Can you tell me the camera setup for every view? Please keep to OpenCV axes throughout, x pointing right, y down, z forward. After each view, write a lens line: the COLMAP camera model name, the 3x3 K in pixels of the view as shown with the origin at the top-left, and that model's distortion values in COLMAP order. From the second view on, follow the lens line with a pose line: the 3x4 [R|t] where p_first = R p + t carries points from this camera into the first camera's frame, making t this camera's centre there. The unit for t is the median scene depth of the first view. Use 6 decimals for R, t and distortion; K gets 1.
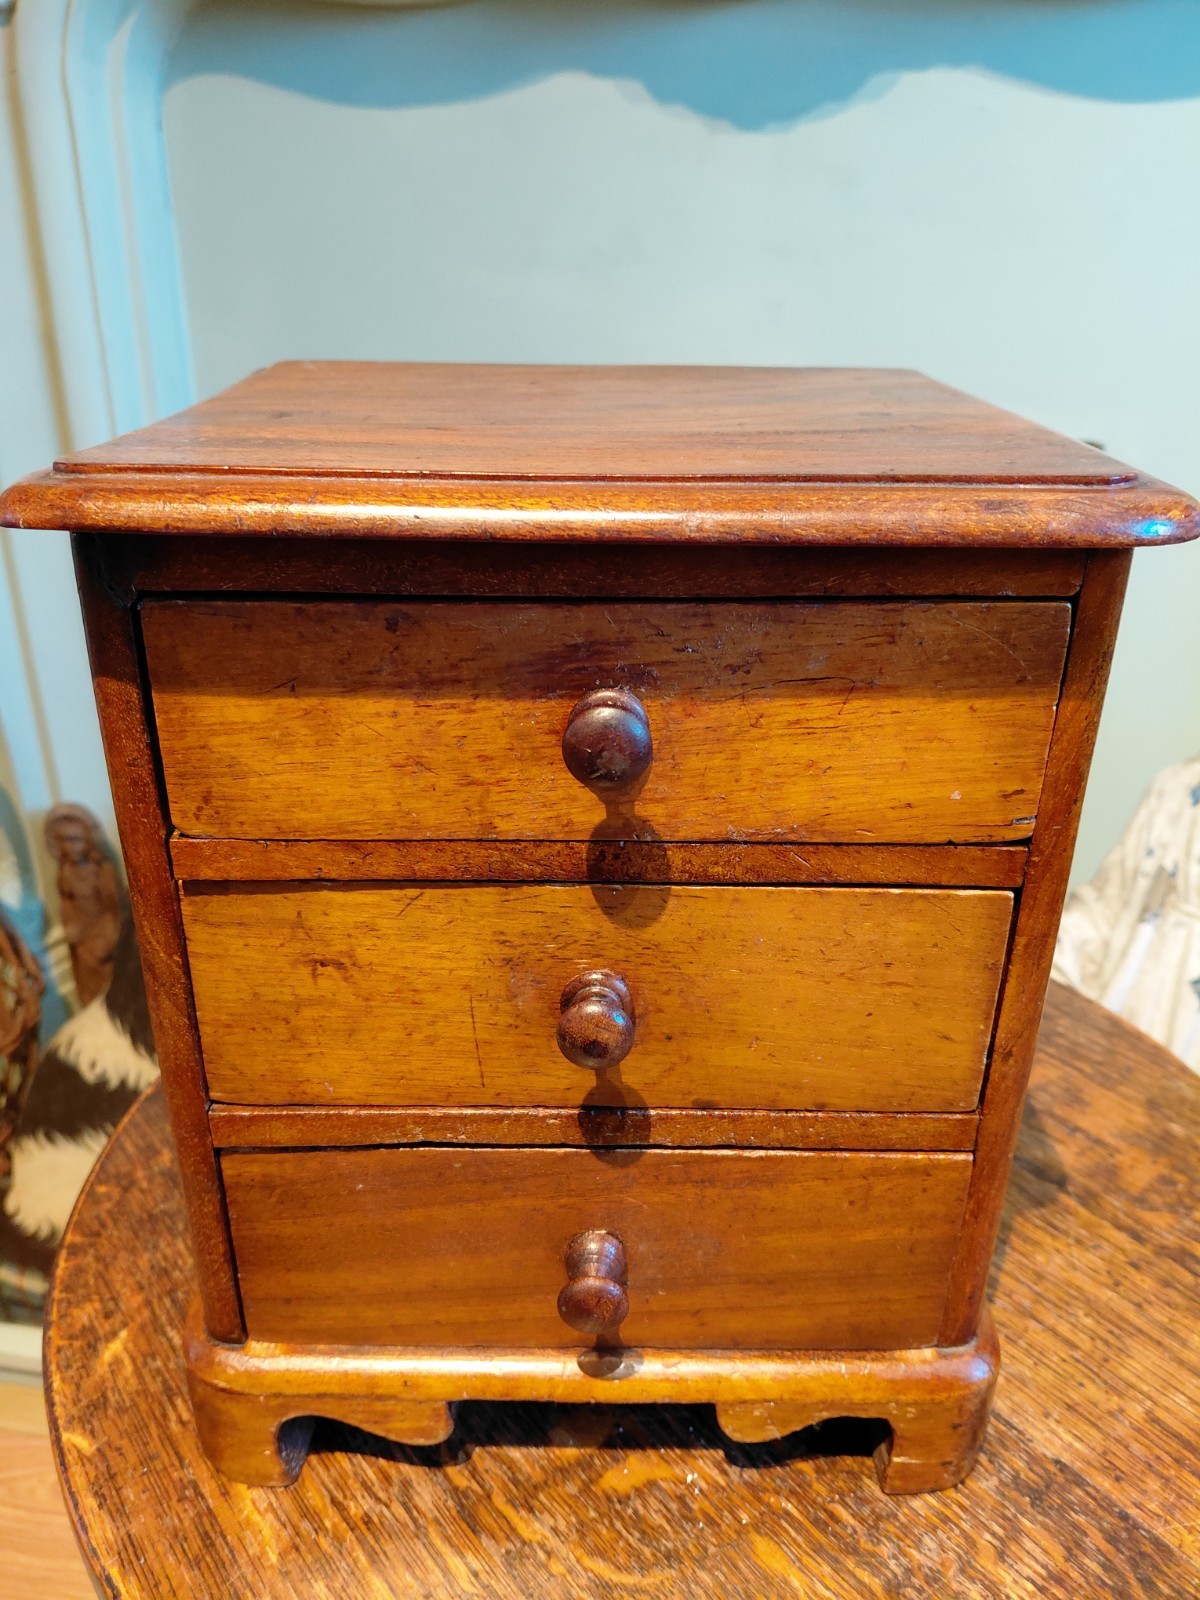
lens RADIAL K [[1215.9, 0, 595.3], [0, 1215.9, 794.8], [0, 0, 1]] dist [-0.072212, 0.047501]
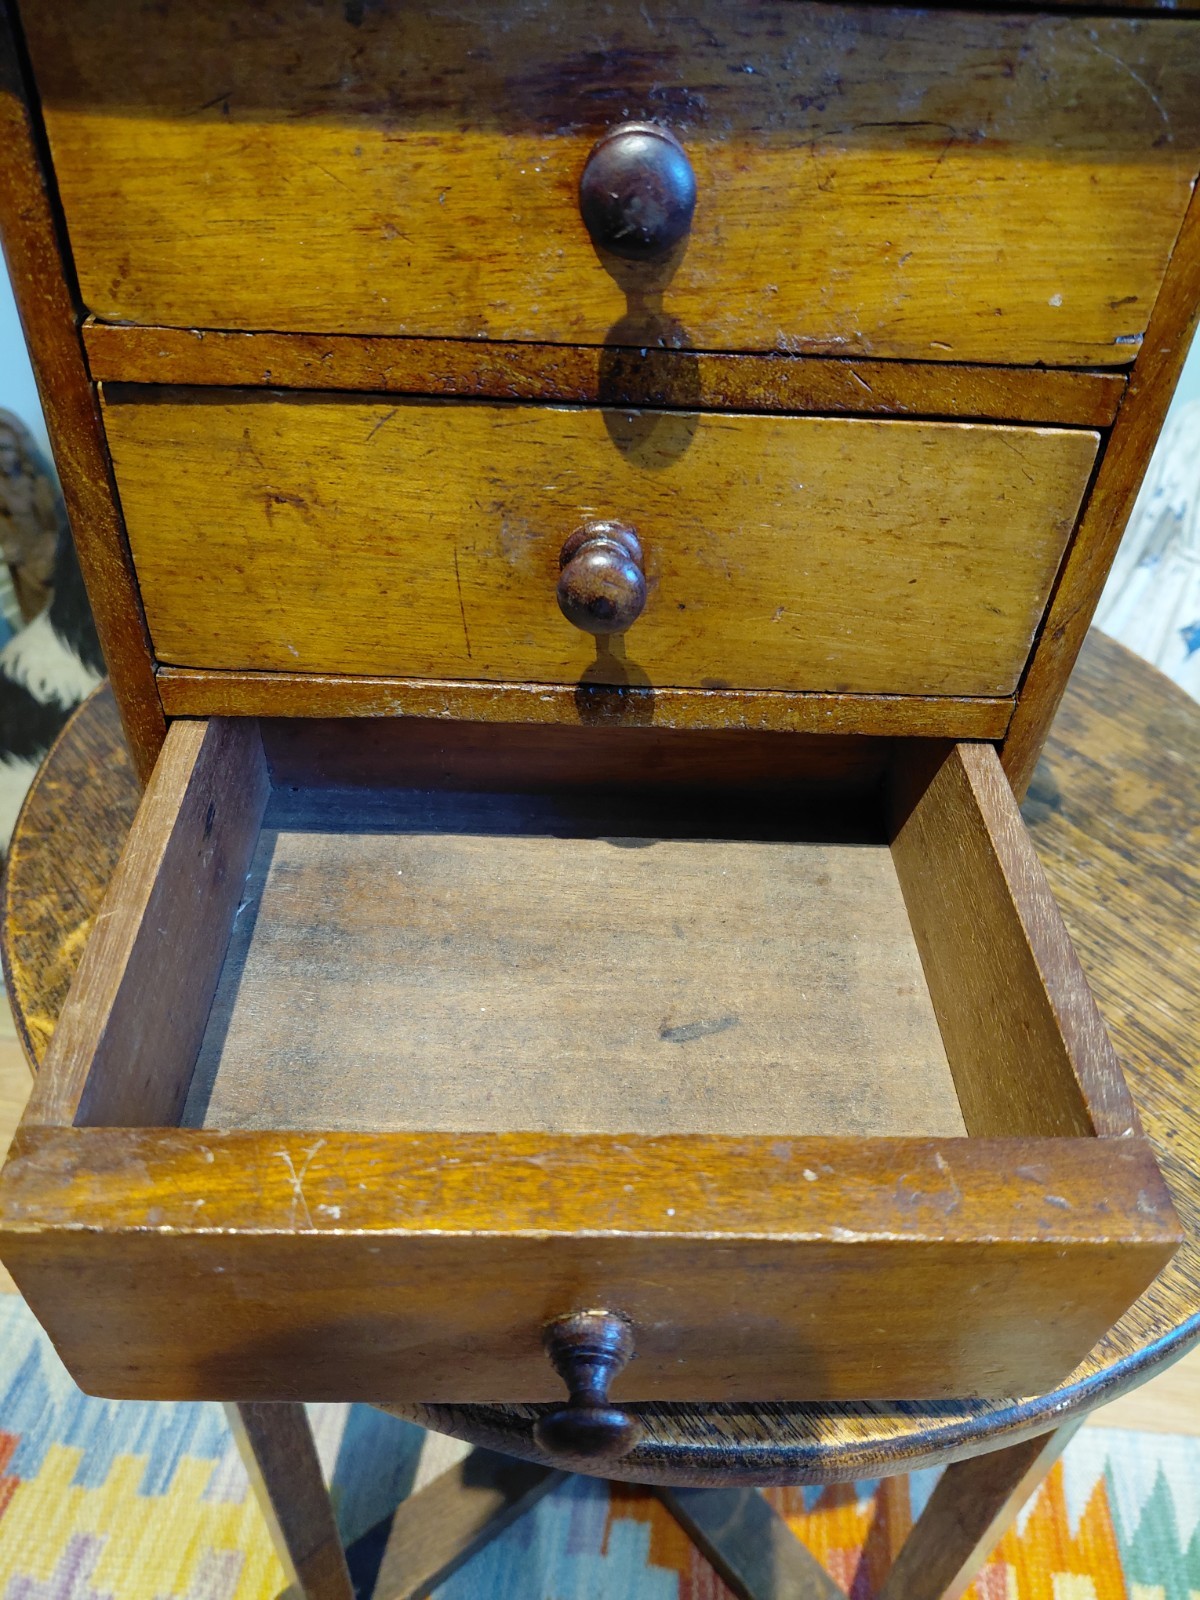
lens RADIAL K [[1196.6, 0, 601.5], [0, 1196.6, 803.3], [0, 0, 1]] dist [0.006416, -0.055785]
pose [[0.998824, 0.023336, 0.042499, -0.025699], [-0.034338, 0.959307, 0.280270, 0.080487], [-0.034229, -0.281400, 0.958980, 0.098473]]
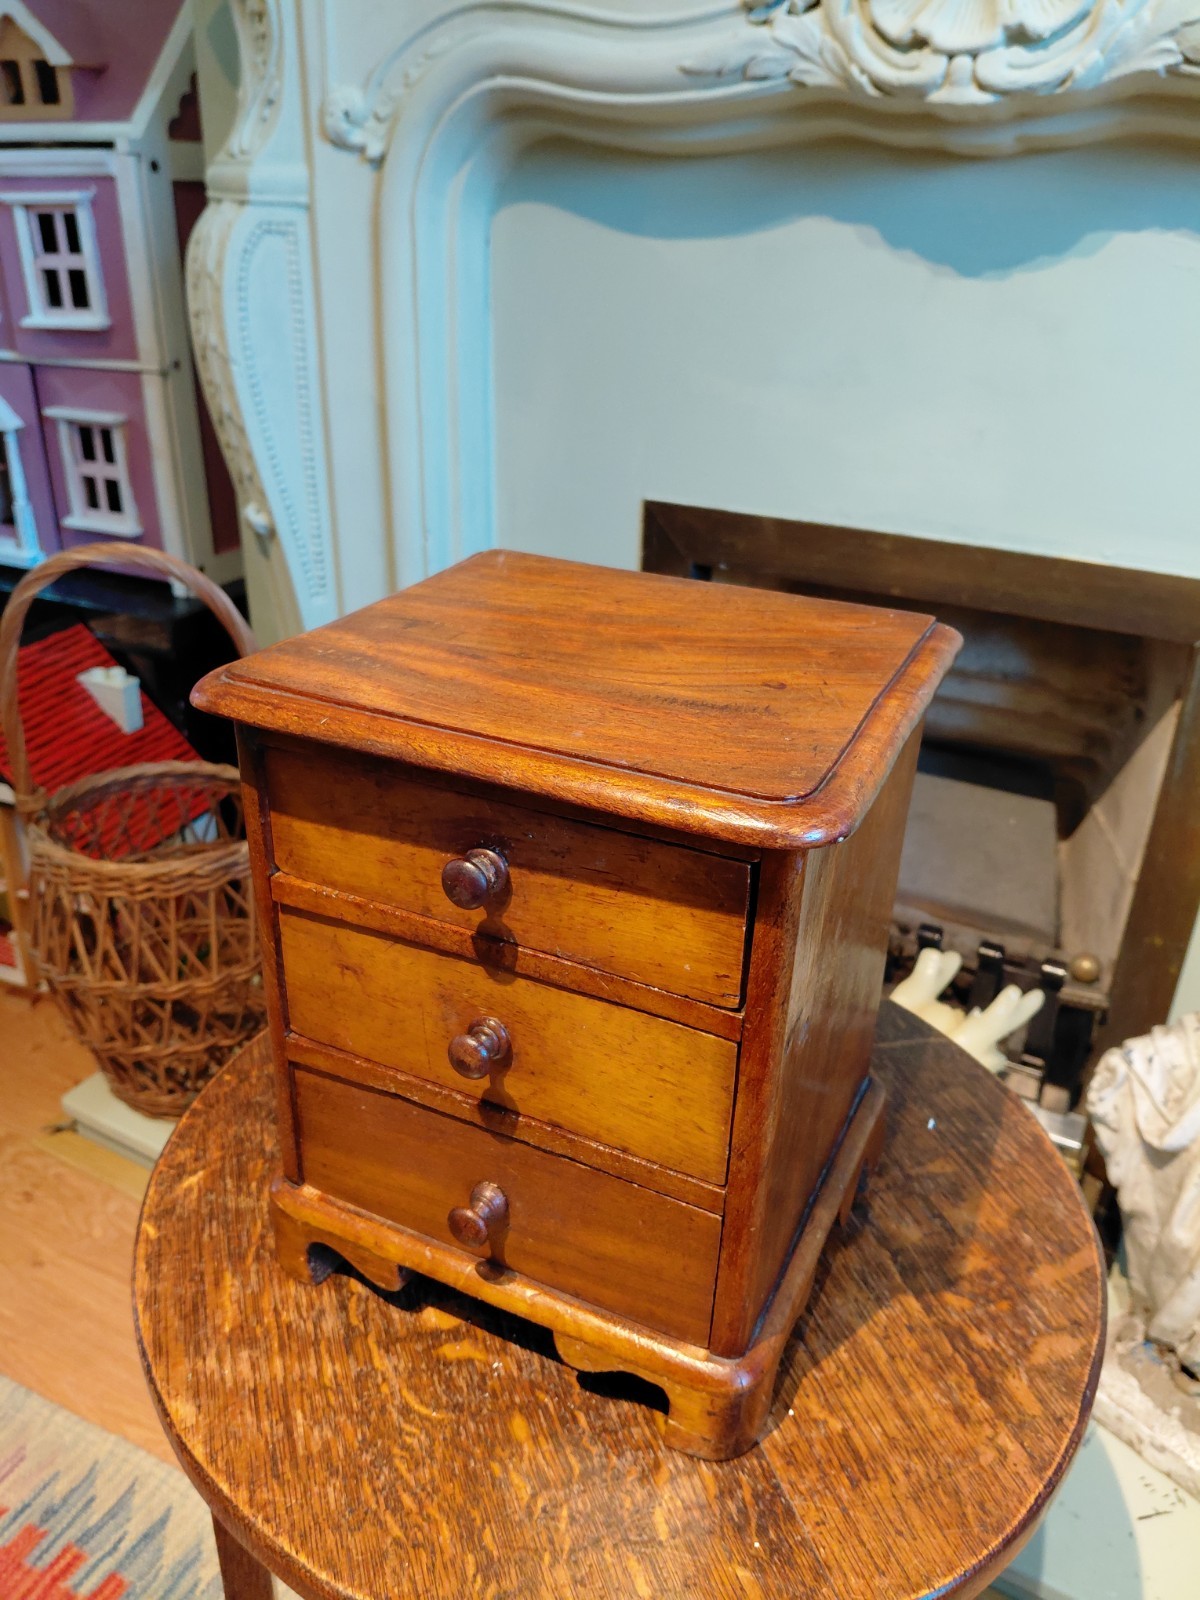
lens RADIAL K [[1197.7, 0, 601.5], [0, 1197.7, 795.0], [0, 0, 1]] dist [-0.032931, -0.001174]
pose [[0.943580, 0.163149, -0.288164, 0.475082], [-0.158794, 0.986557, 0.038590, -0.173114], [0.290586, 0.009346, 0.956803, -0.325184]]
